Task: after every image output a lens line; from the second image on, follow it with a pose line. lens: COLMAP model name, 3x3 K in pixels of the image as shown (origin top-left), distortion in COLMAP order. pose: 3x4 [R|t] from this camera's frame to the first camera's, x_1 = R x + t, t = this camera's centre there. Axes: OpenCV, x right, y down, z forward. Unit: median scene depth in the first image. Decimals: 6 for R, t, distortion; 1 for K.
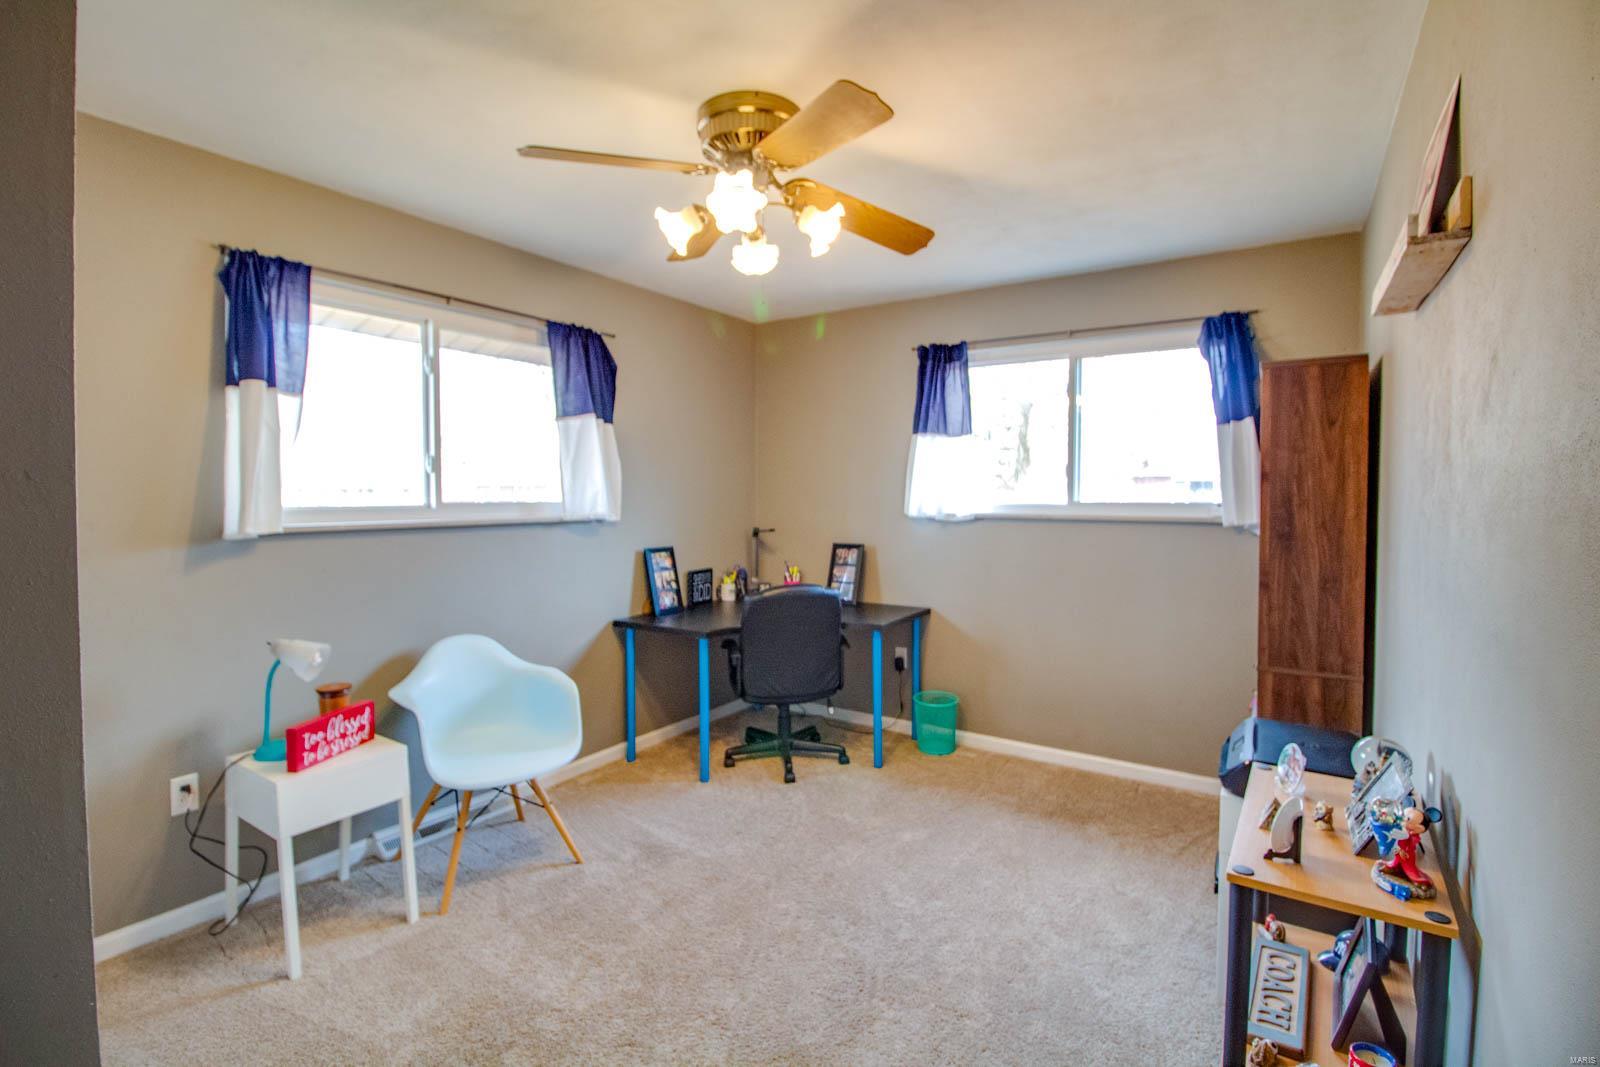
lens RADIAL K [[748.9, 0, 793.1], [0, 748.9, 506.8], [0, 0, 1]] dist [-0.002881, -0.010270]
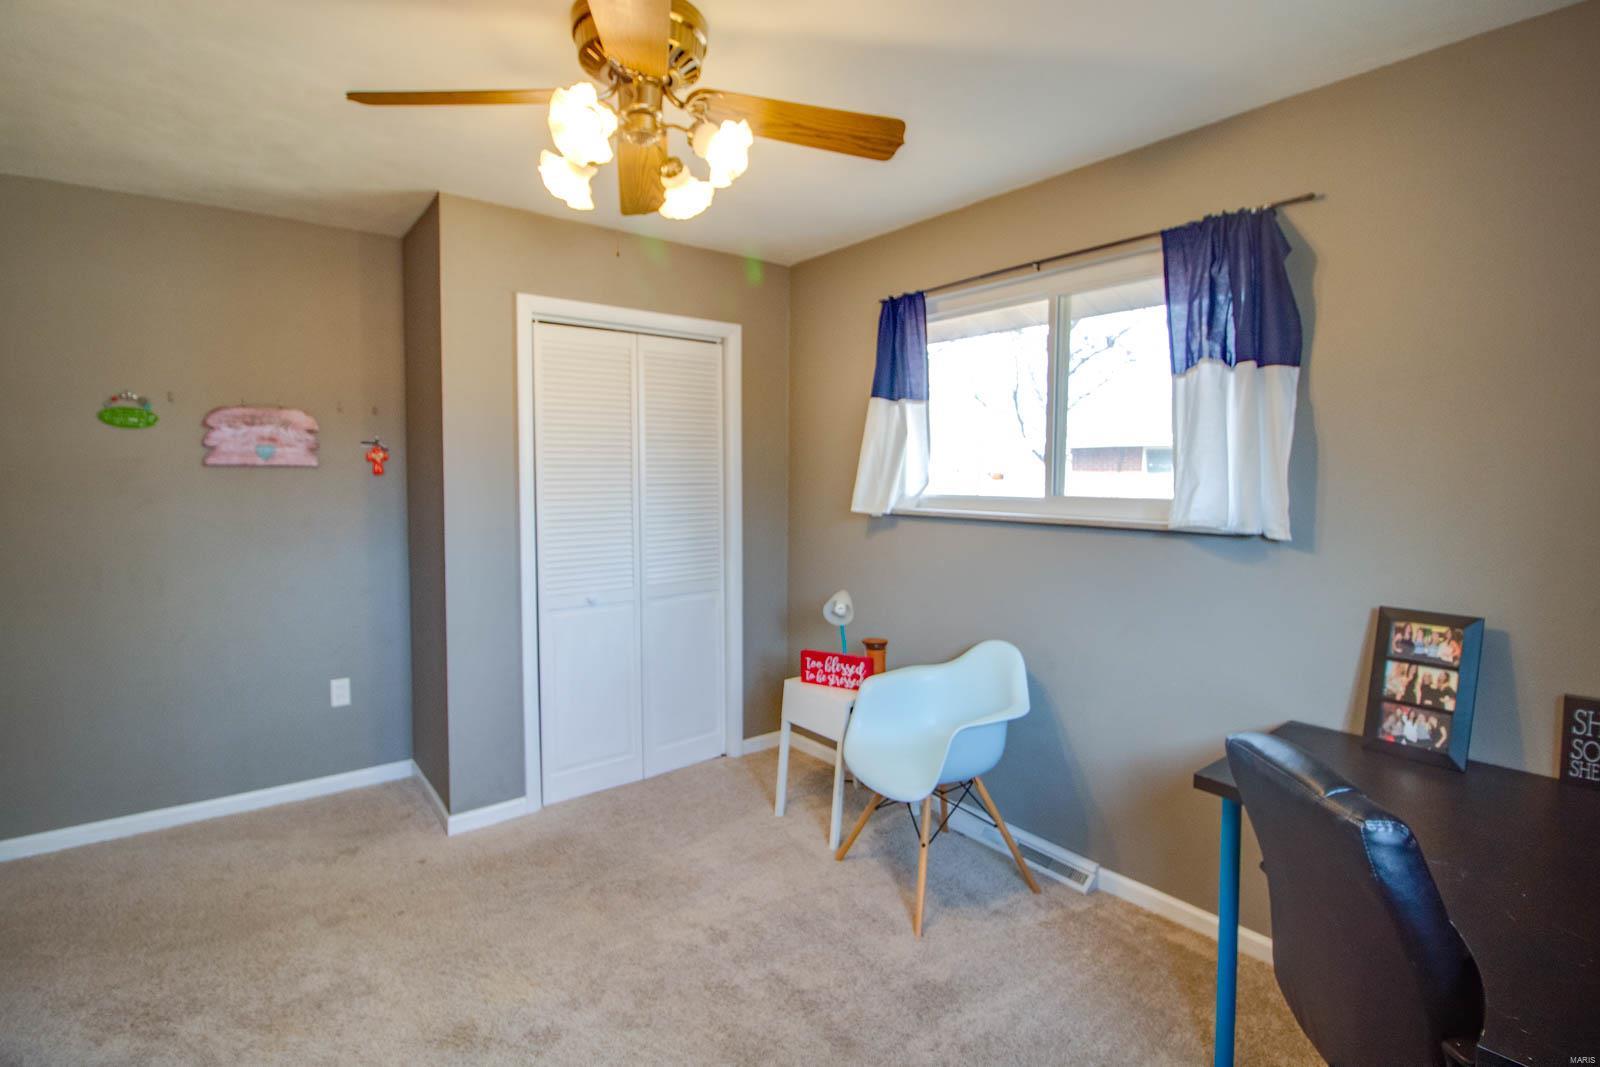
lens RADIAL K [[790.4, 0, 801.4], [0, 790.4, 509.5], [0, 0, 1]] dist [0.067155, -0.000017]
pose [[-0.300694, 0.044208, -0.952695, 0.575189], [-0.022215, 0.998329, 0.053337, -0.037044], [0.953462, 0.037202, -0.299210, 1.105248]]
